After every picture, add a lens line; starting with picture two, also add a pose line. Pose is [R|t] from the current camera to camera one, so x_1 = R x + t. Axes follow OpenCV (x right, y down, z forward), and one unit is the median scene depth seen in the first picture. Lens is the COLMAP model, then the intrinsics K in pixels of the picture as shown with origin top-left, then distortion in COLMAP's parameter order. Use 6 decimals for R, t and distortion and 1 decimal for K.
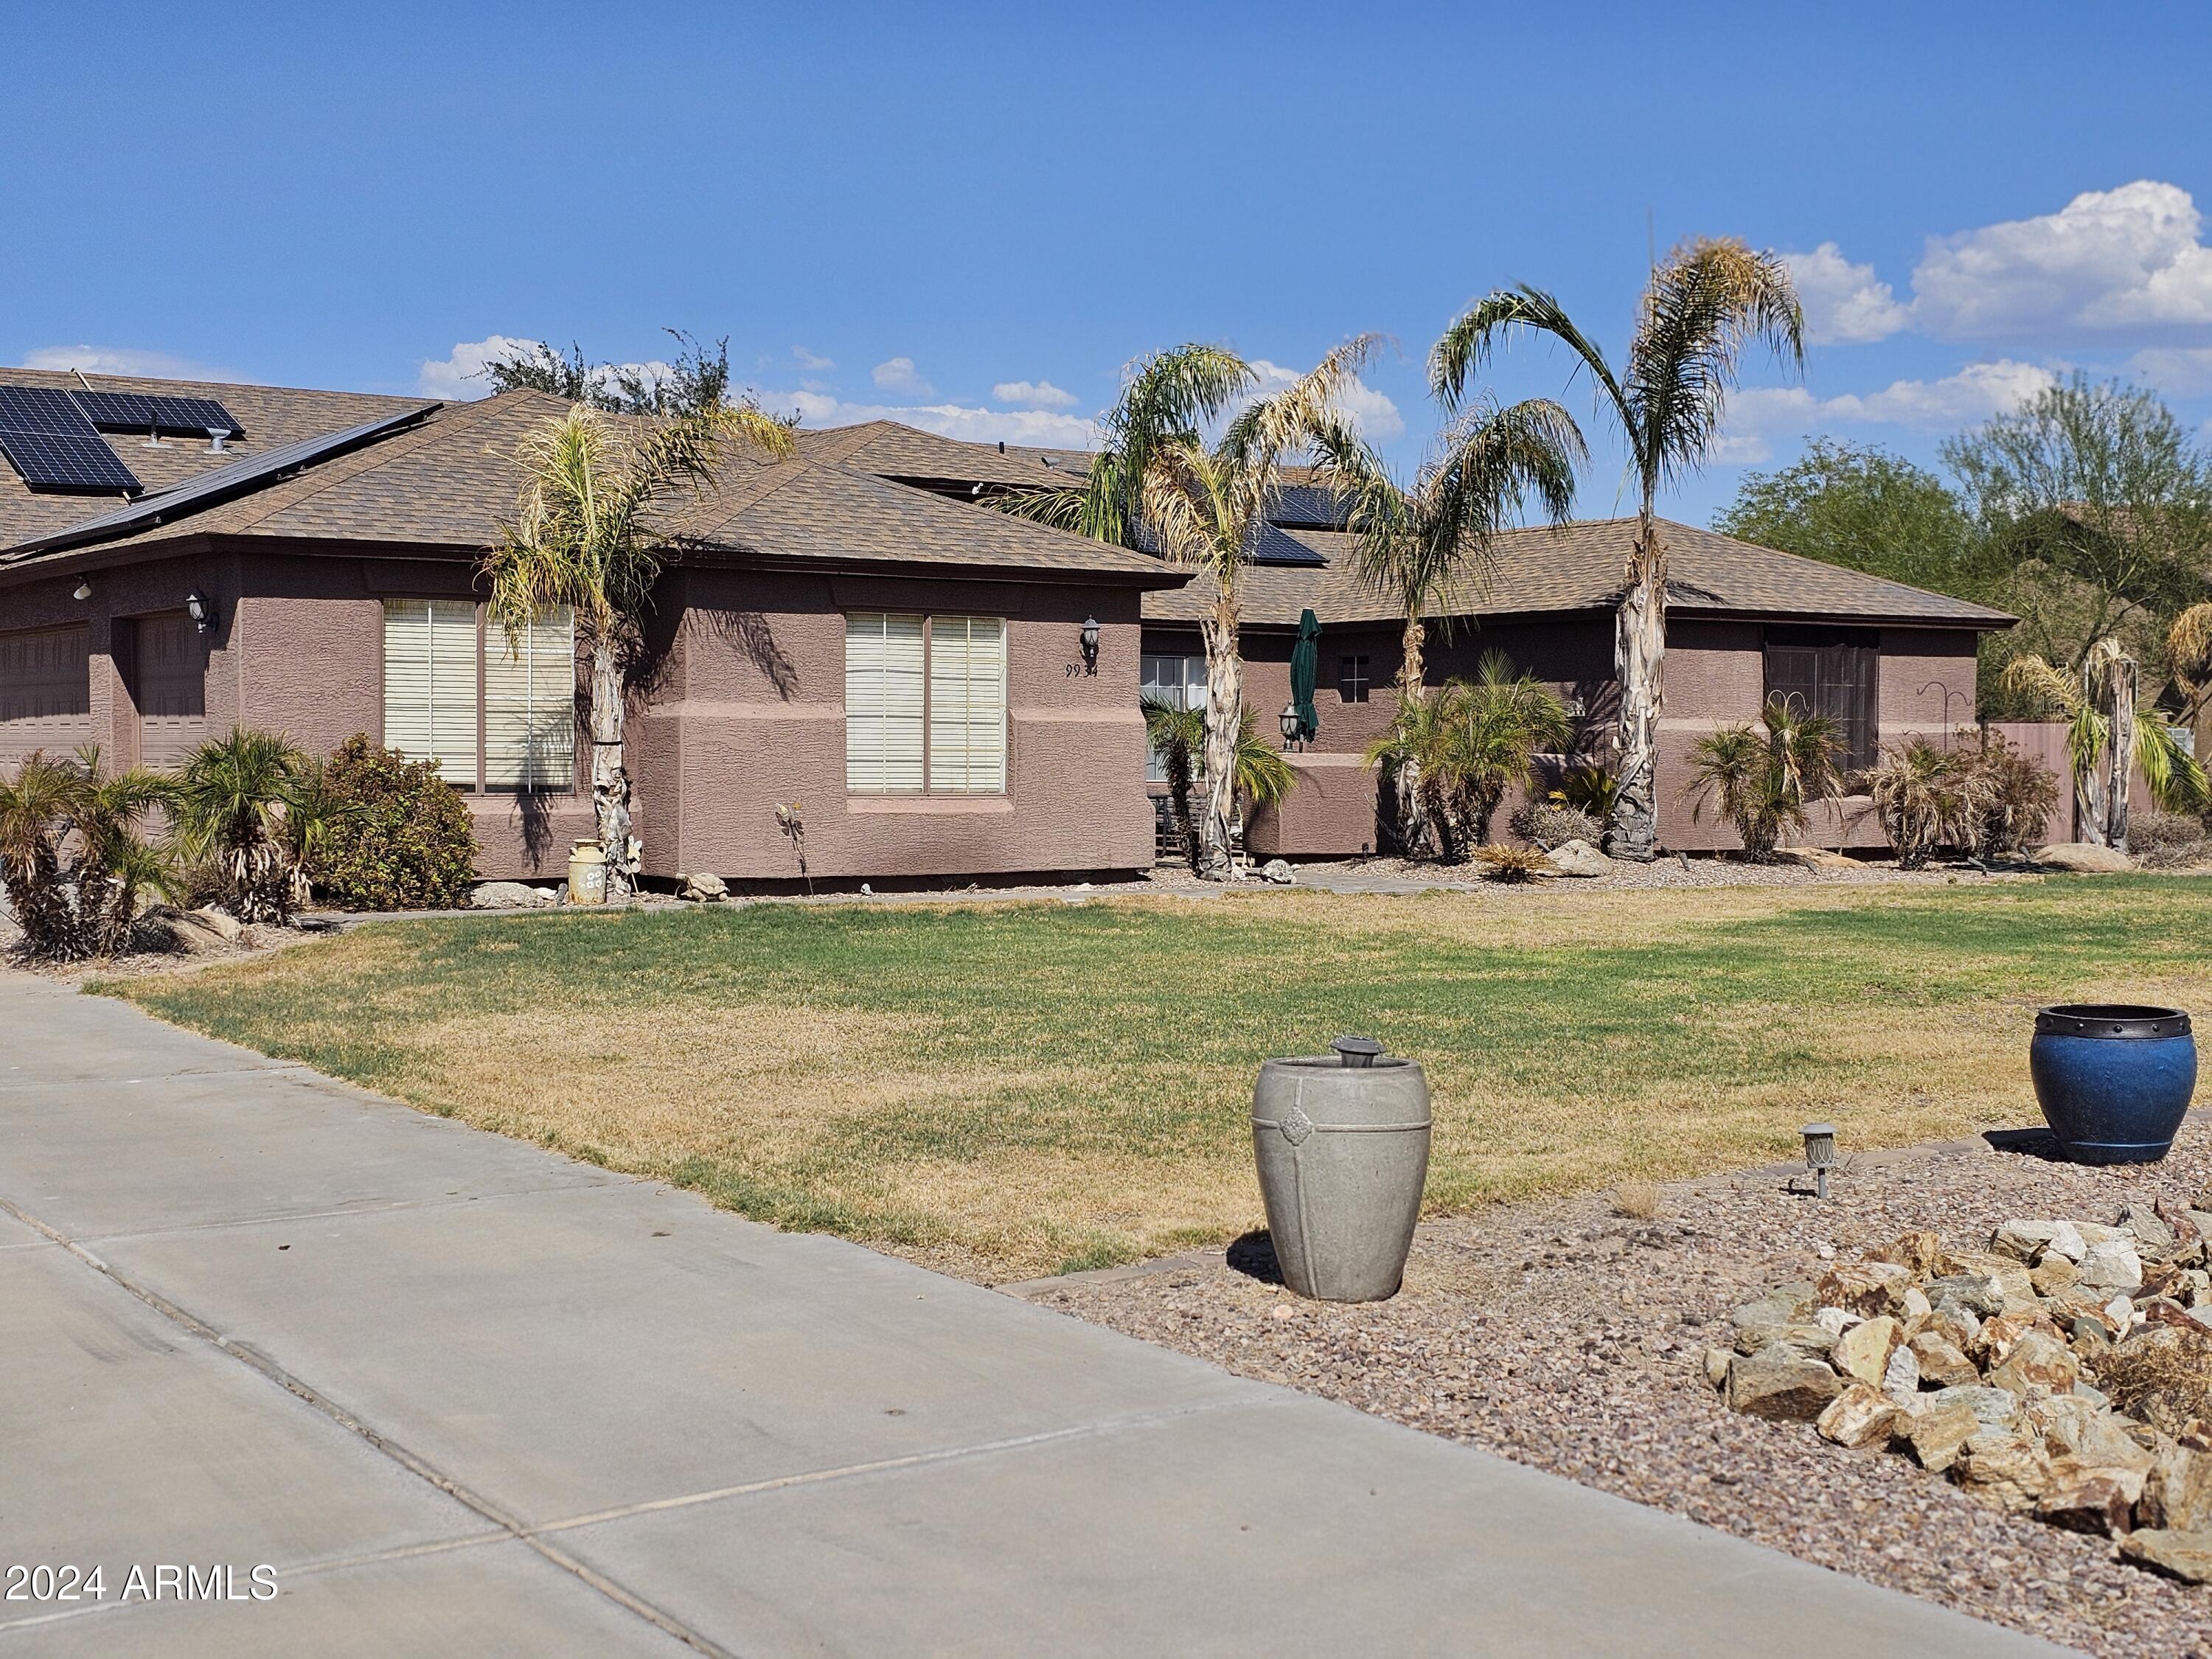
lens RADIAL K [[1482.3, 0, 1104.6], [0, 1482.3, 820.1], [0, 0, 1]] dist [0.036139, -0.021691]
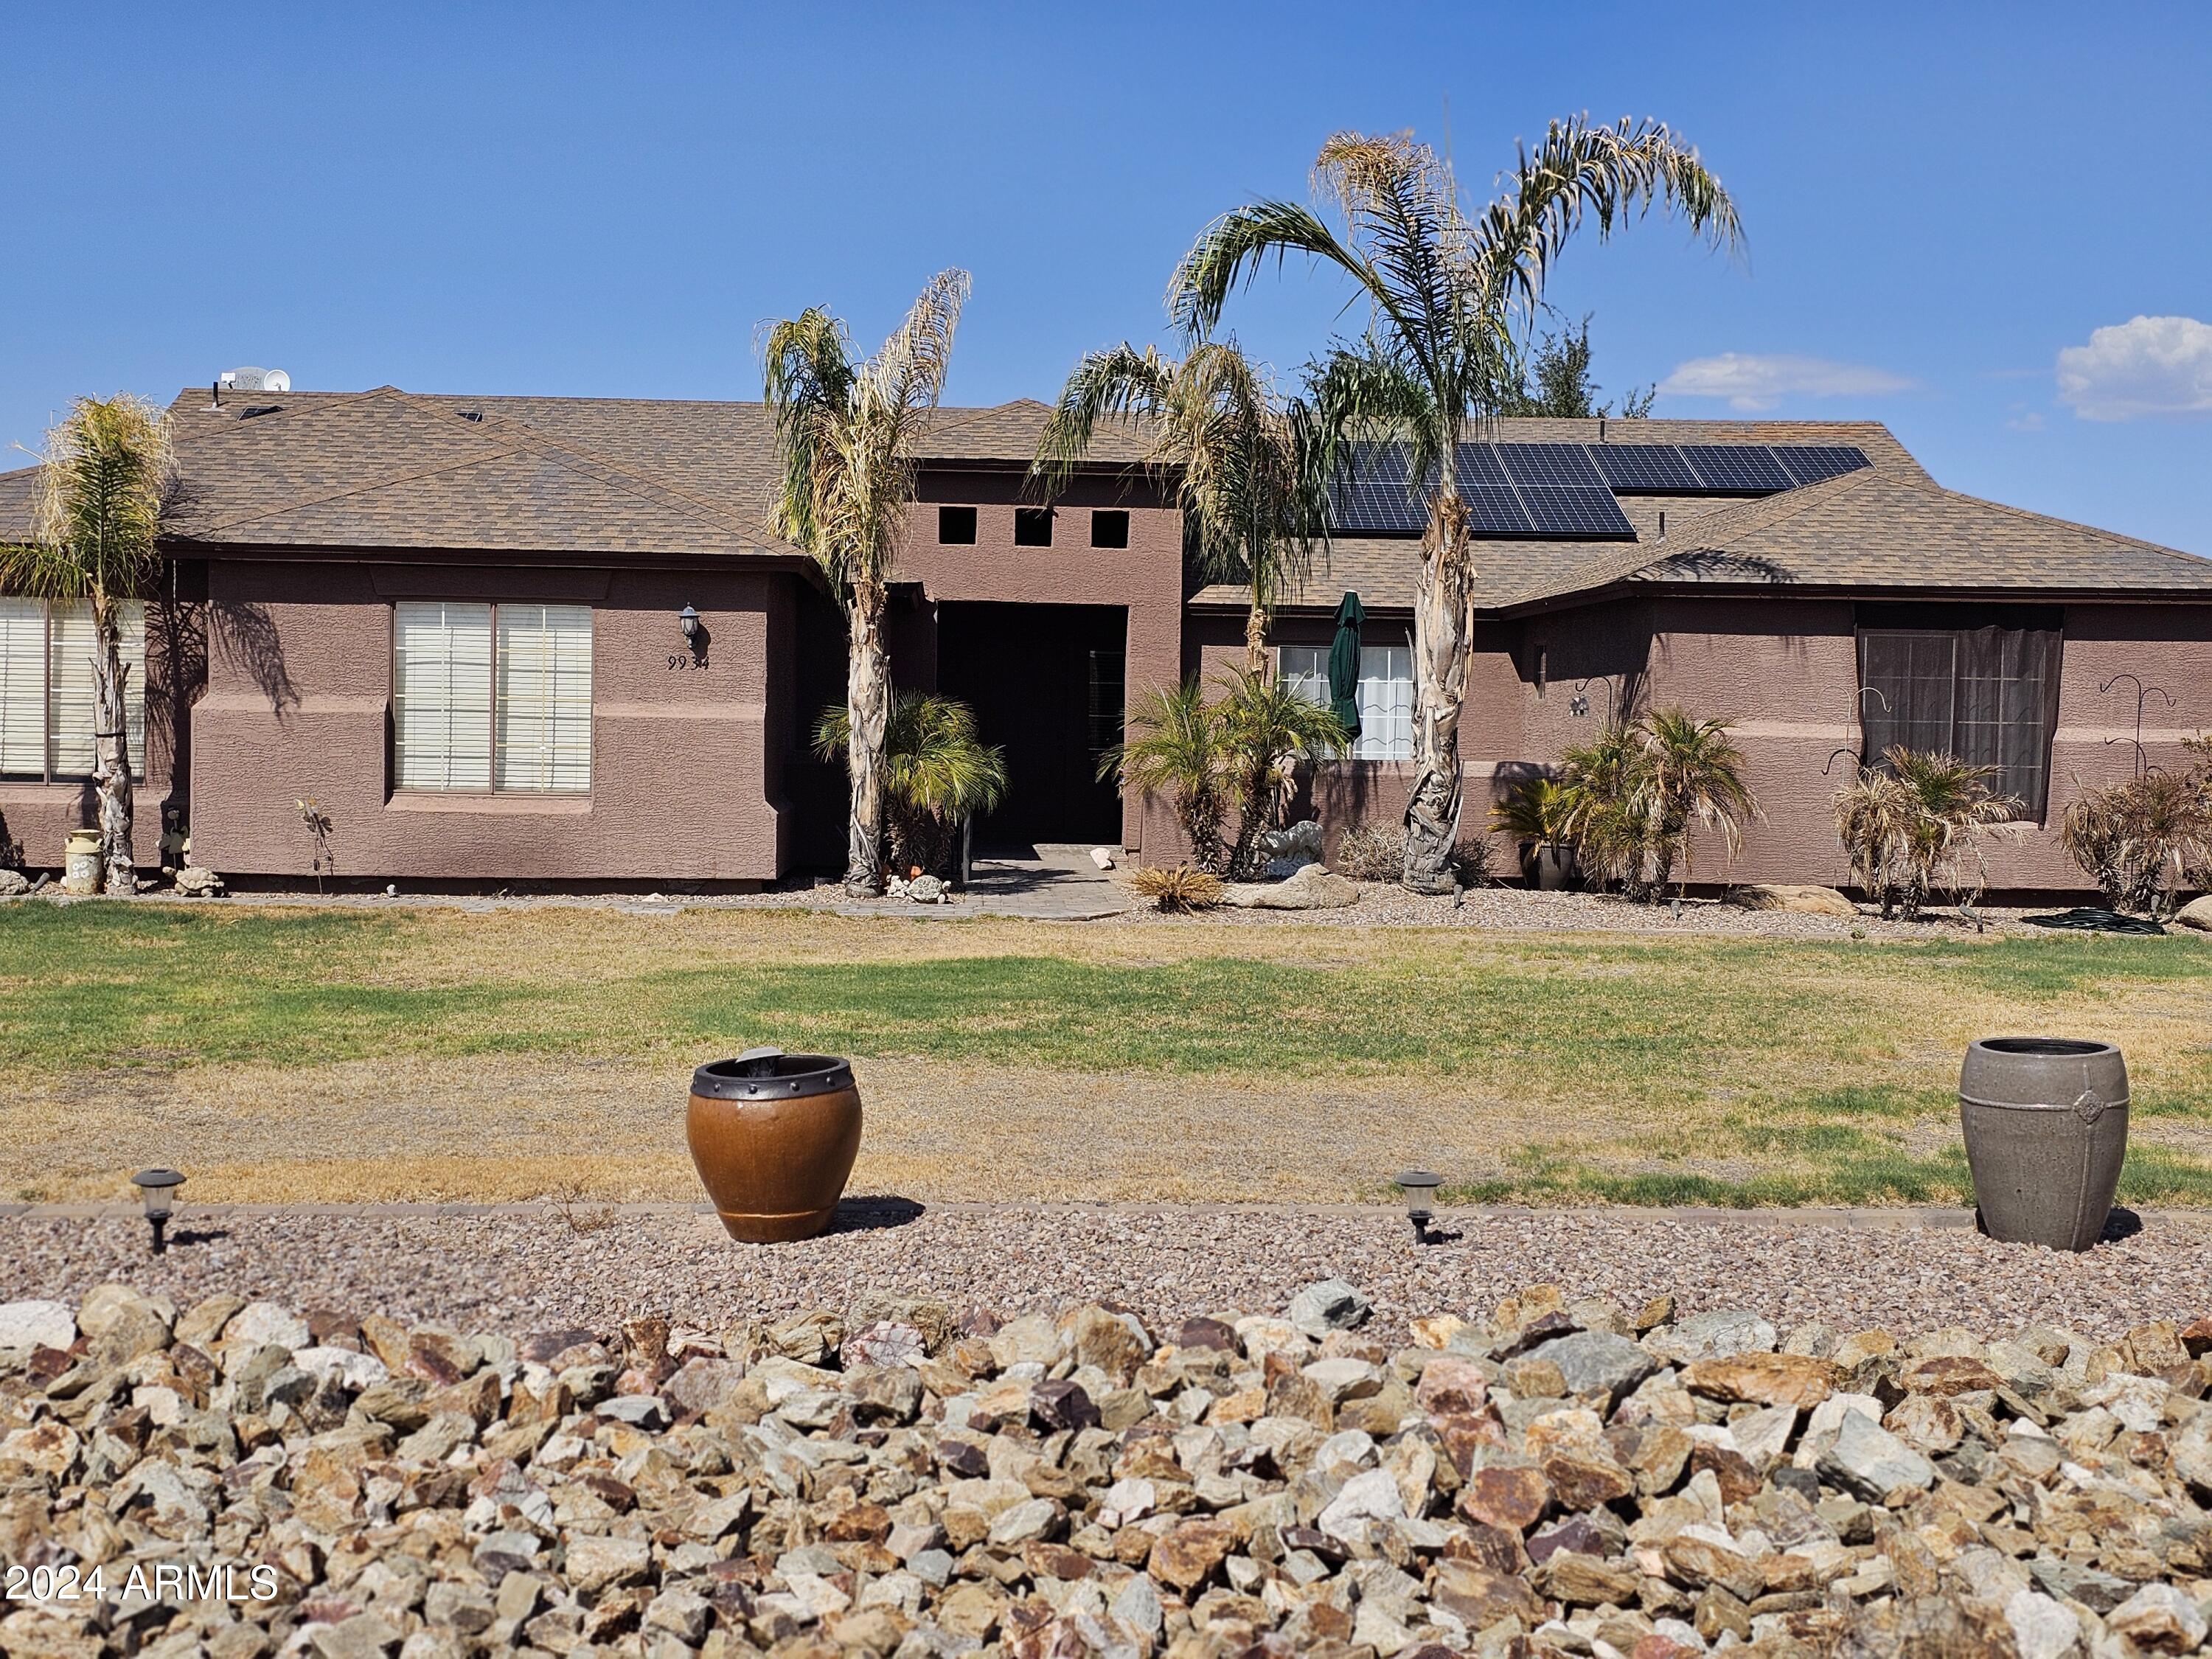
lens RADIAL K [[1537.5, 0, 1104.1], [0, 1537.5, 833.8], [0, 0, 1]] dist [0.025864, -0.000815]
pose [[0.957309, 0.029616, -0.287545, 0.525472], [-0.026559, 0.999542, 0.014529, -0.015744], [0.287844, -0.006272, 0.957657, 0.163114]]
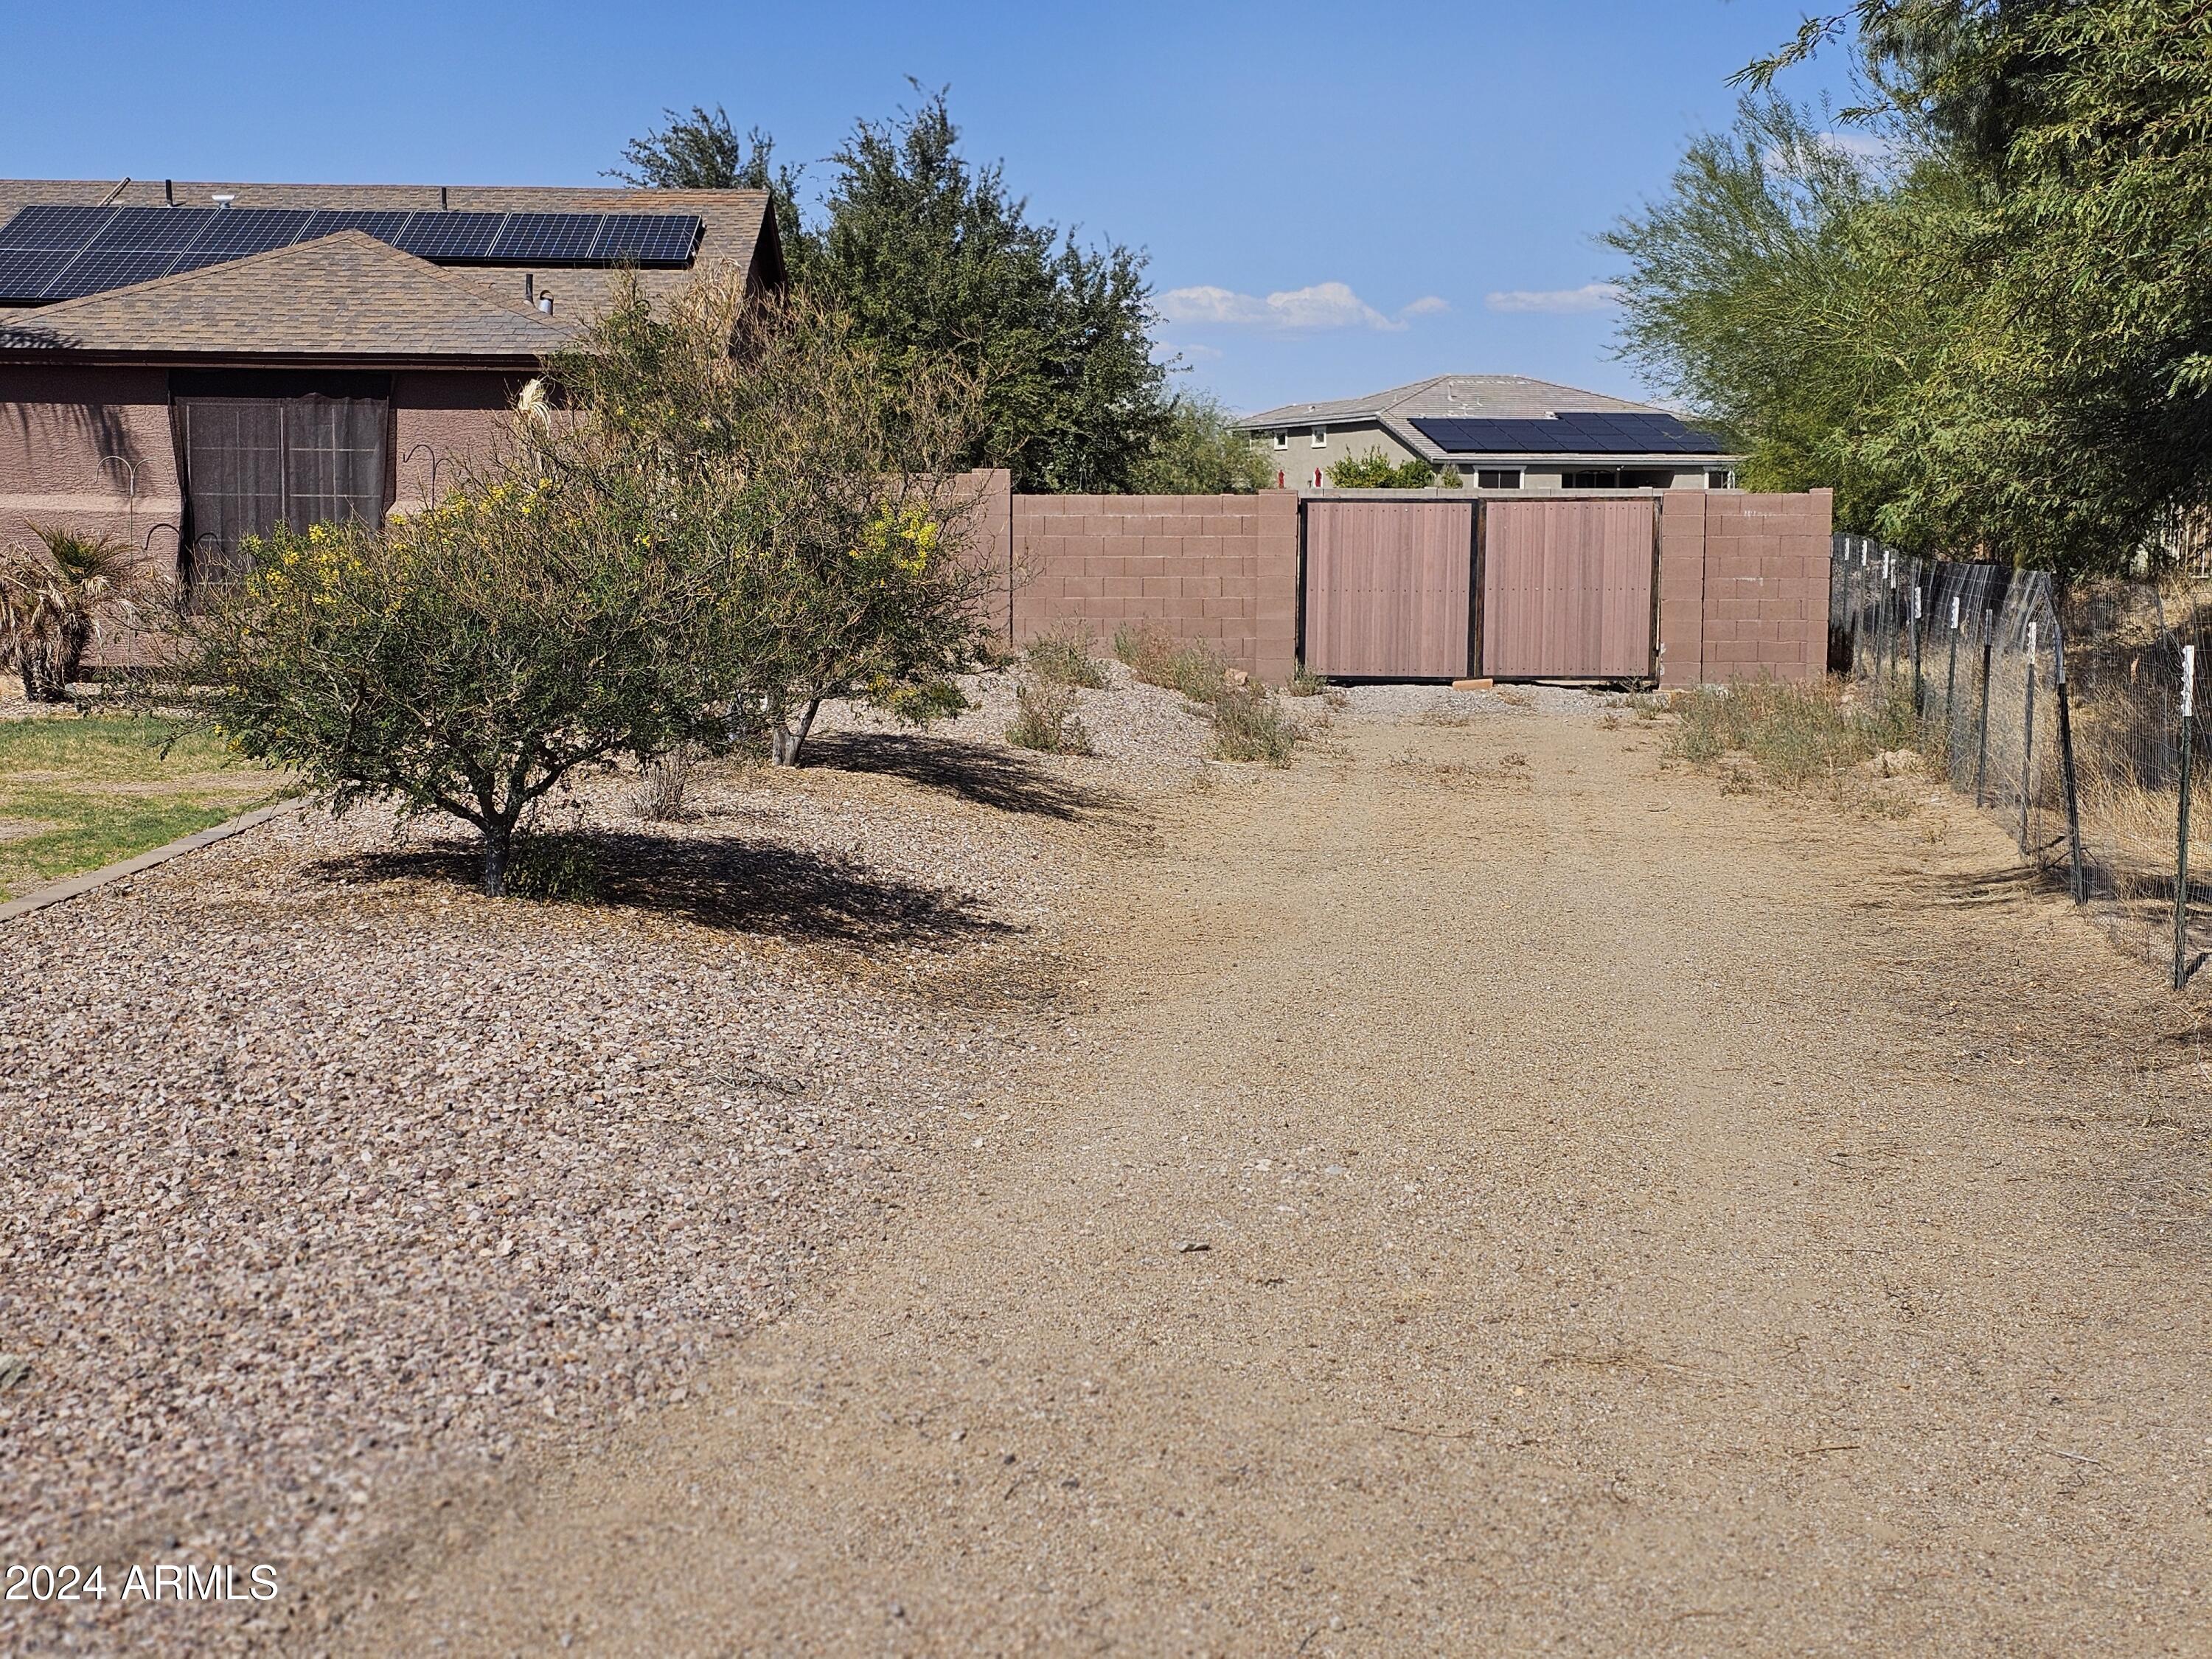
lens RADIAL K [[1482.3, 0, 1128.4], [0, 1482.3, 769.3], [0, 0, 1]] dist [0.036139, -0.021691]
pose [[0.950449, 0.012173, -0.310641, 1.550811], [-0.009087, 0.999894, 0.011380, 0.066195], [0.310747, -0.007993, 0.950459, 0.566302]]
